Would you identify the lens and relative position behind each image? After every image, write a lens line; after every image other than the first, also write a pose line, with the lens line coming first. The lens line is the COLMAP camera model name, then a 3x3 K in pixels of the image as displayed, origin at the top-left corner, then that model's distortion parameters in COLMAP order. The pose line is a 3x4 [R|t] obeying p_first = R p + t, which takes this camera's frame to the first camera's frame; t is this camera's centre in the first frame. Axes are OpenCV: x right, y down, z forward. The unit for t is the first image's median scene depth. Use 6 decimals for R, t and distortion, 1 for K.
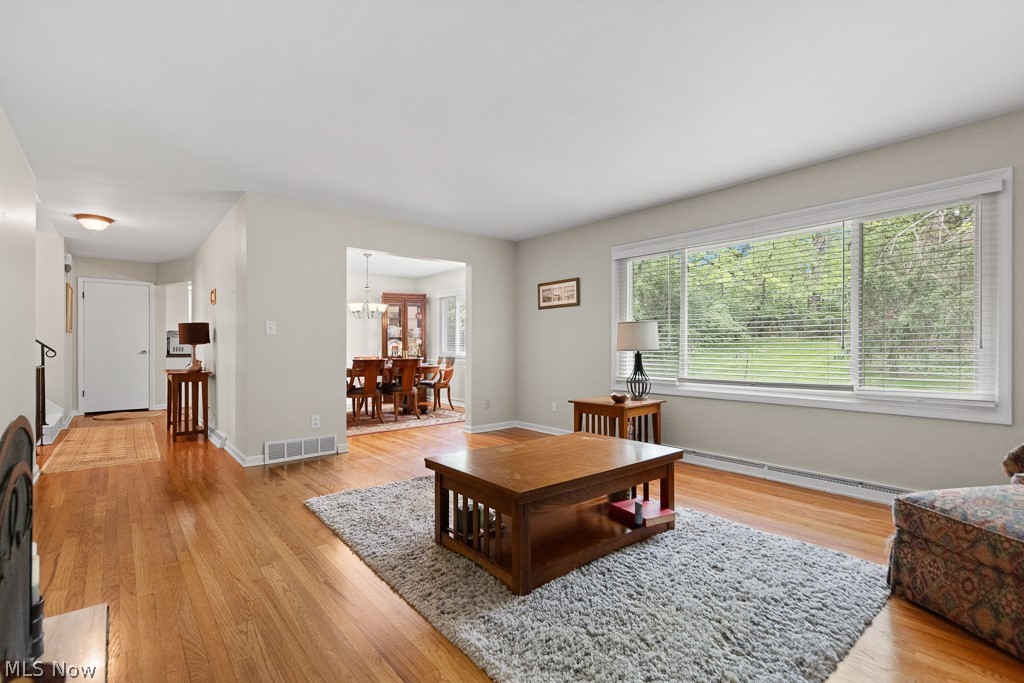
lens RADIAL K [[471.9, 0, 512.1], [0, 471.9, 345.9], [0, 0, 1]] dist [0.001362, 0.000046]
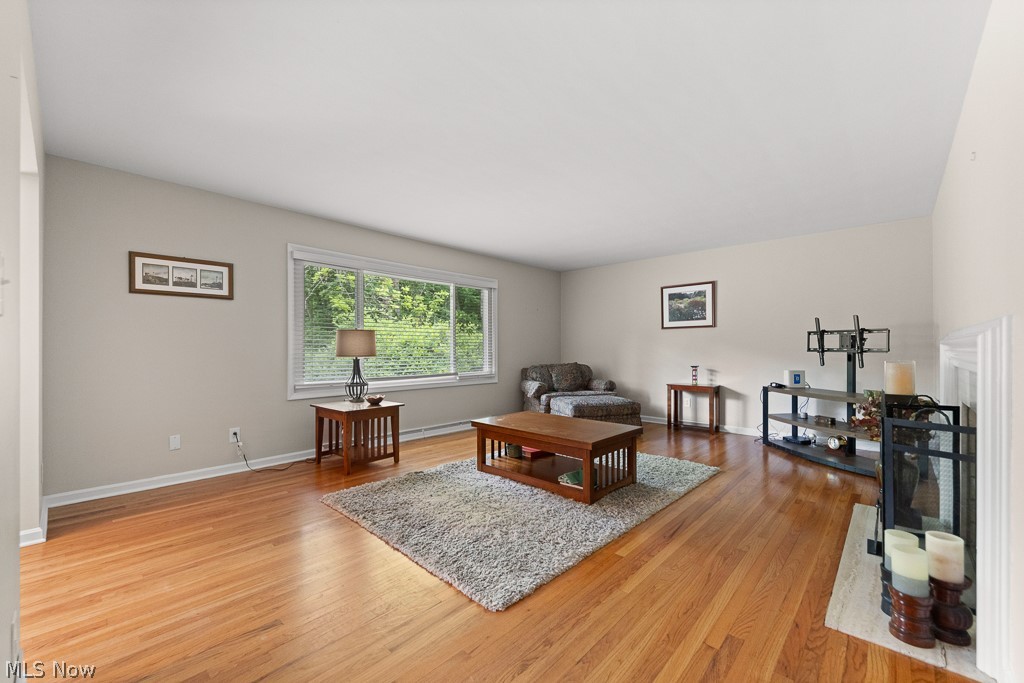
lens RADIAL K [[410.0, 0, 512.3], [0, 410.0, 346.0], [0, 0, 1]] dist [0.003114, -0.000175]
pose [[-0.125800, 0.003850, 0.992048, -0.705812], [-0.003356, 0.999985, -0.004307, -0.010154], [-0.992050, -0.003871, -0.125786, 0.759814]]
